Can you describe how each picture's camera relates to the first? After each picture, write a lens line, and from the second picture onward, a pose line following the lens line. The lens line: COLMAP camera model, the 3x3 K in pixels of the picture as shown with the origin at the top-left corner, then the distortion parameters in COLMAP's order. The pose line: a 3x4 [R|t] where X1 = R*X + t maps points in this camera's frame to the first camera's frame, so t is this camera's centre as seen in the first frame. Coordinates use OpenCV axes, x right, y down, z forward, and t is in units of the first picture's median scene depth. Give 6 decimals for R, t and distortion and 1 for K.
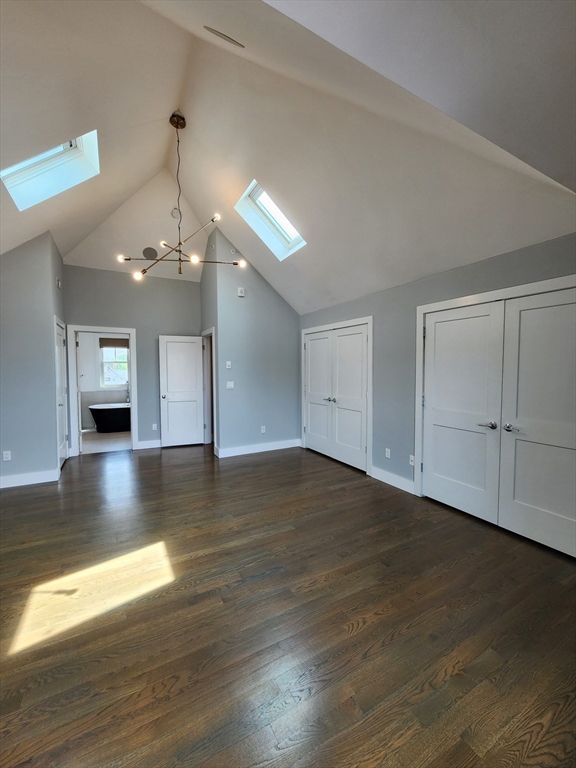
lens RADIAL K [[318.3, 0, 288.8], [0, 318.3, 381.6], [0, 0, 1]] dist [0.001604, 0.000301]
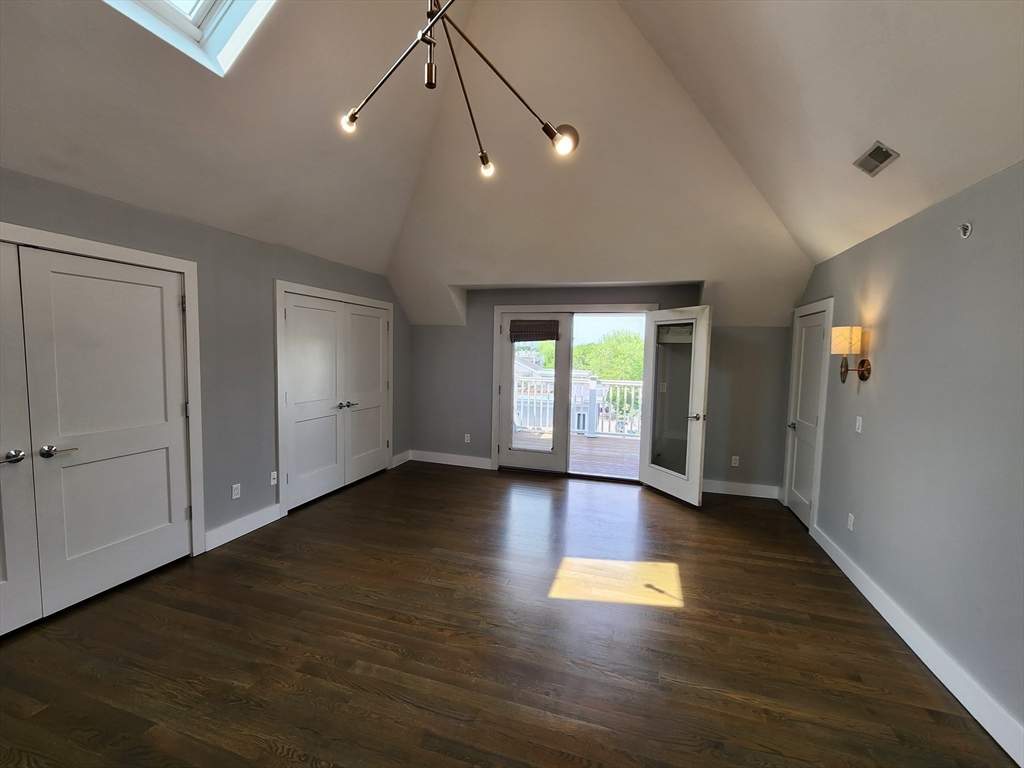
lens RADIAL K [[424.4, 0, 524.5], [0, 424.4, 382.3], [0, 0, 1]] dist [0.001604, 0.000301]
pose [[-0.713697, -0.061802, 0.697723, -0.746521], [0.014450, 0.994589, 0.102879, -0.079523], [-0.700306, 0.083507, -0.708942, 1.287313]]
